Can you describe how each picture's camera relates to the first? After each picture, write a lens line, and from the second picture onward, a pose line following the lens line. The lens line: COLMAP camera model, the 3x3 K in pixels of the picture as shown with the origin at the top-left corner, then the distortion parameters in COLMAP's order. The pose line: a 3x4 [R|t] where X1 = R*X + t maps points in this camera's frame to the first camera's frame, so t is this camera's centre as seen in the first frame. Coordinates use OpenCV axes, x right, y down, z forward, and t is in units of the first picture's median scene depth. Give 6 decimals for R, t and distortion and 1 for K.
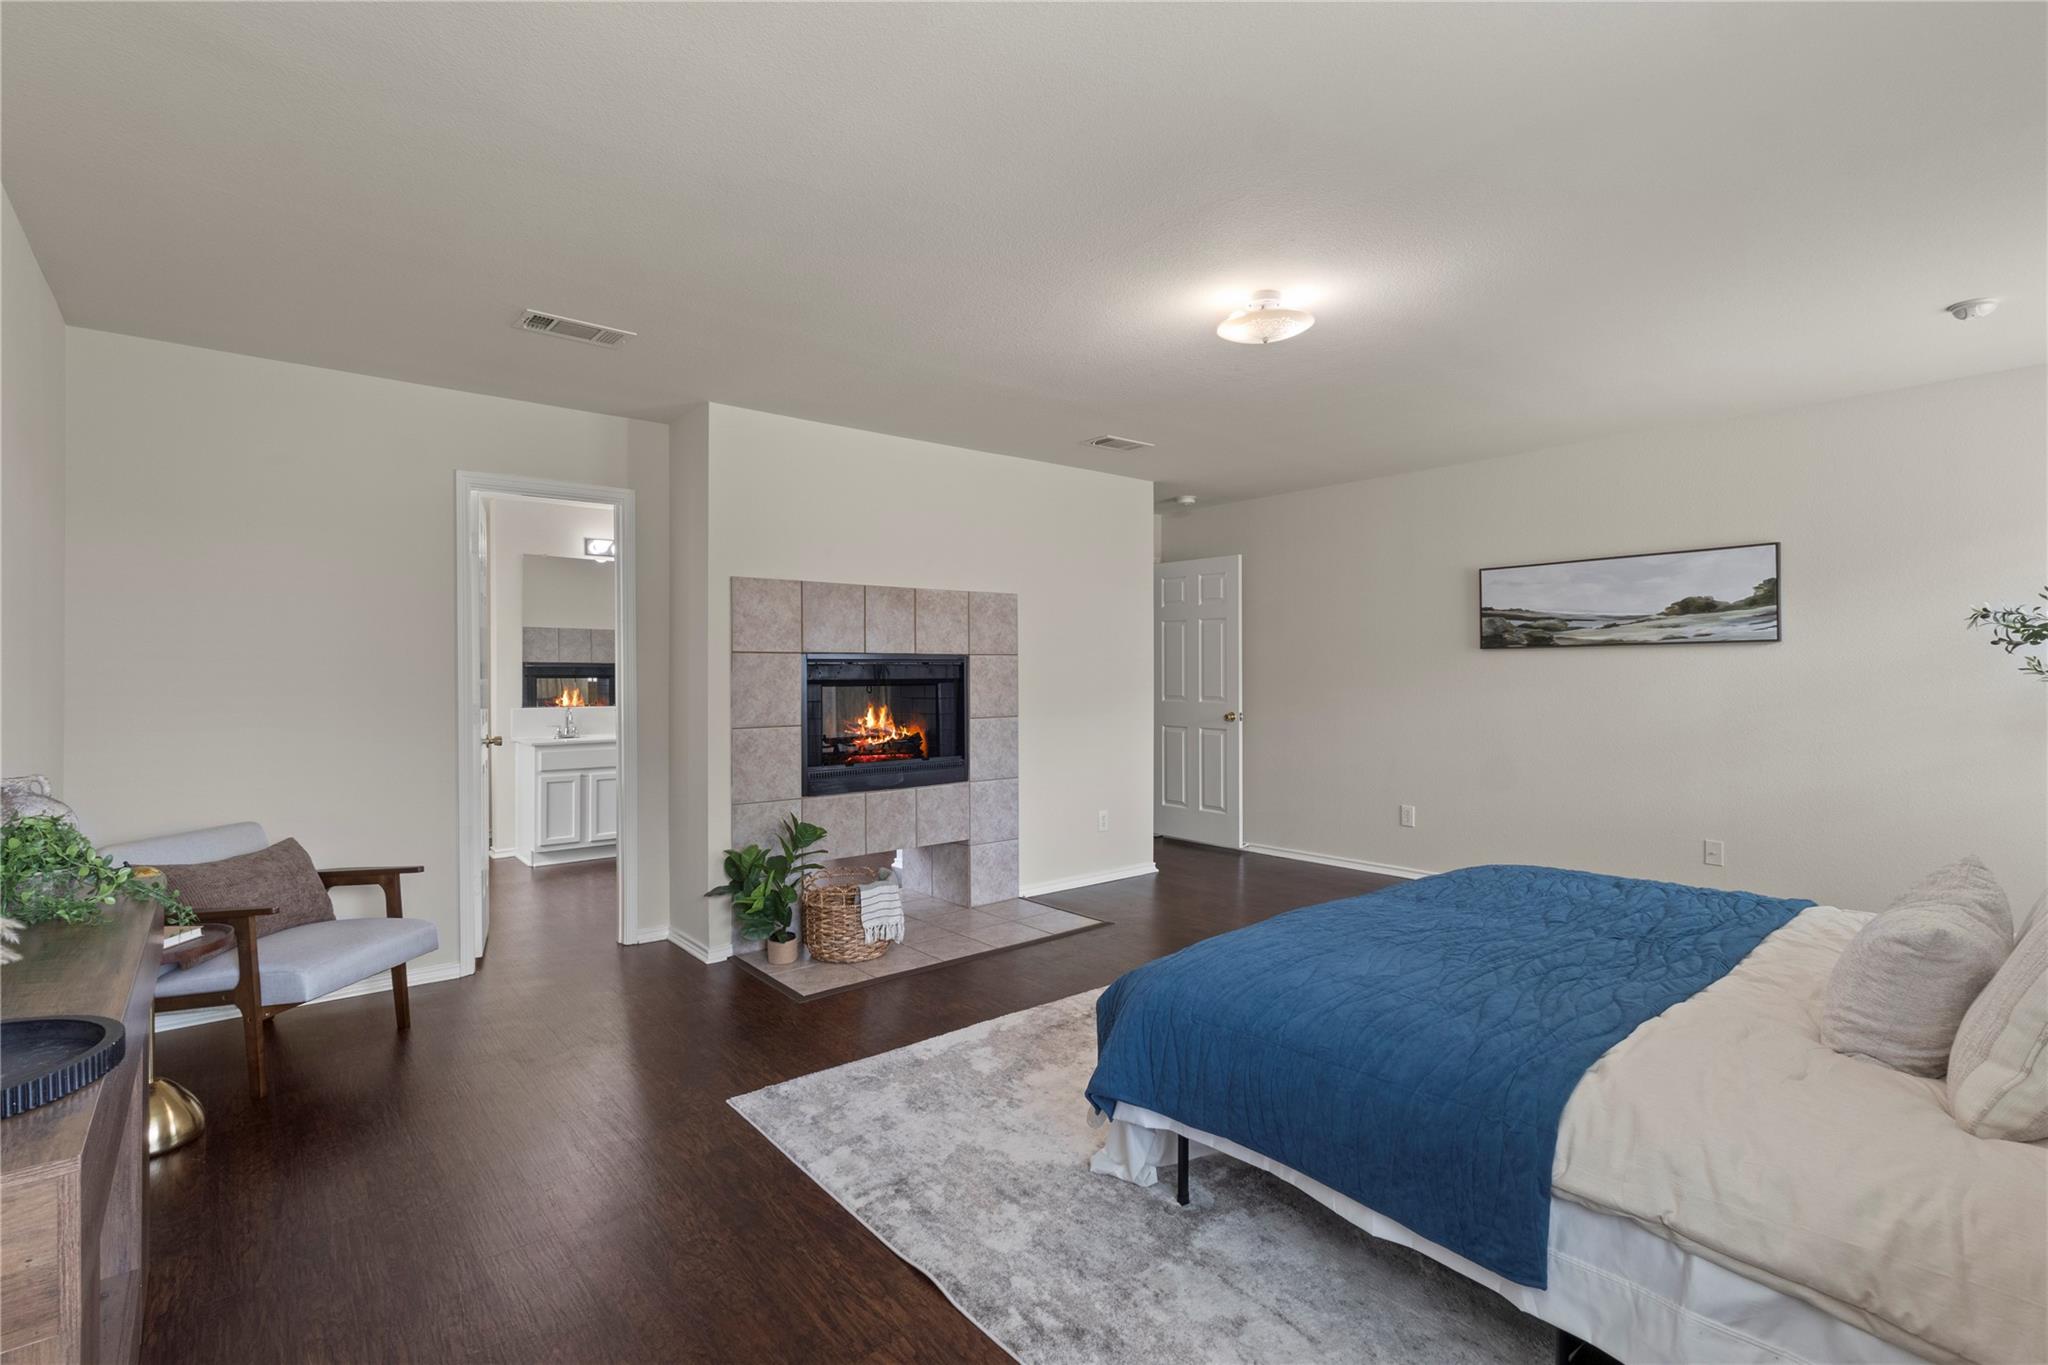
lens RADIAL K [[937.6, 0, 1016.8], [0, 937.6, 679.5], [0, 0, 1]] dist [0.001012, 0.000227]
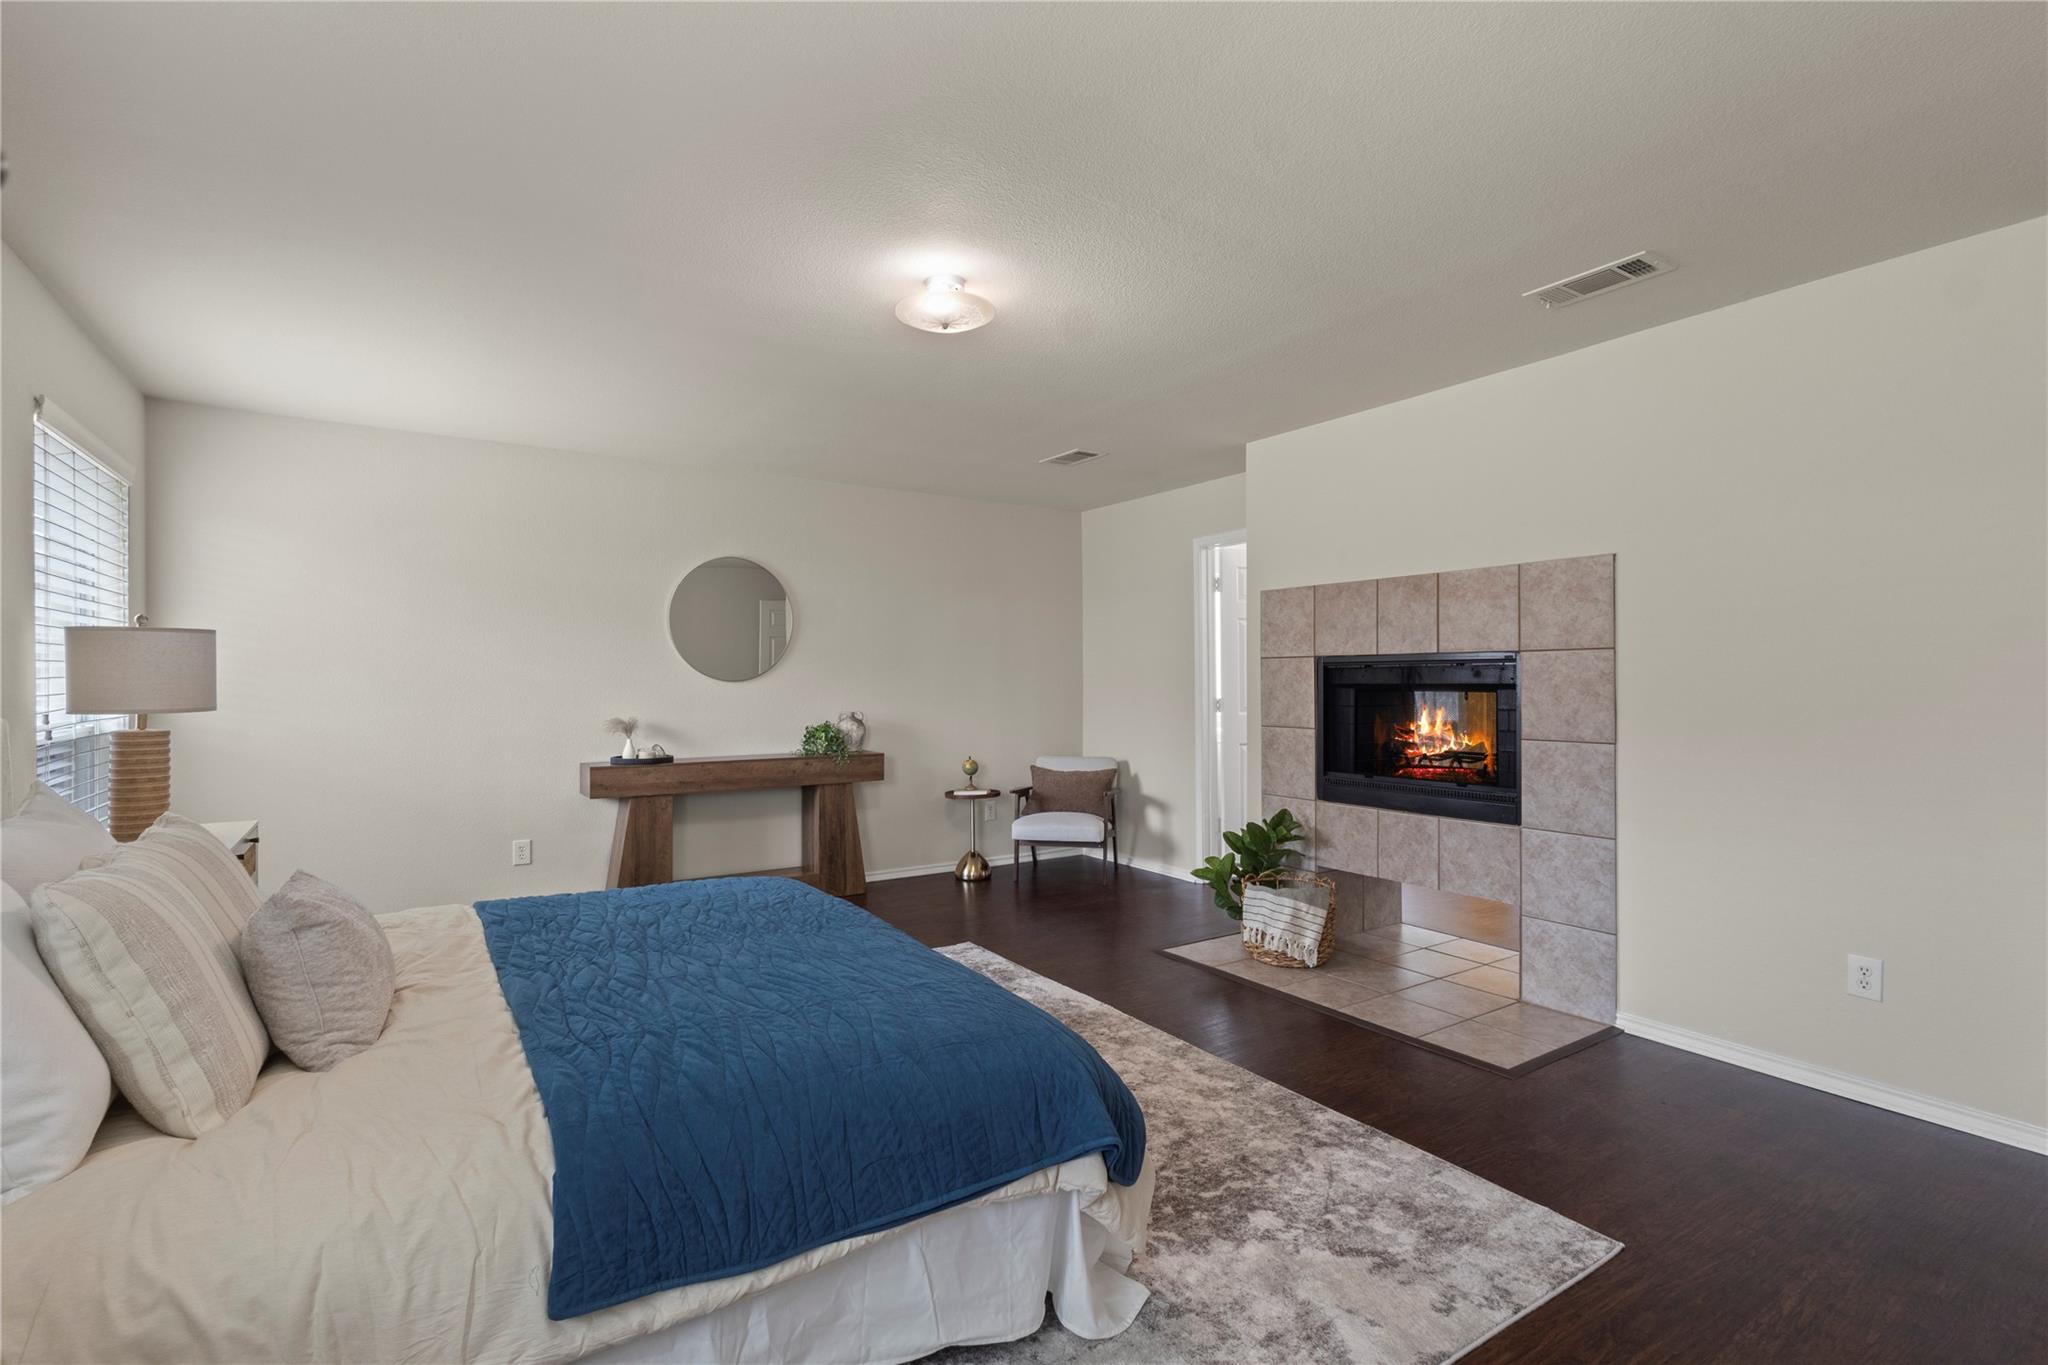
lens RADIAL K [[937.6, 0, 1016.8], [0, 937.6, 679.5], [0, 0, 1]] dist [0.001012, 0.000227]
pose [[-0.113239, 0.006674, -0.993545, 0.746353], [-0.001358, 0.999975, 0.006872, -0.009515], [0.993567, 0.002127, -0.113227, 0.729919]]
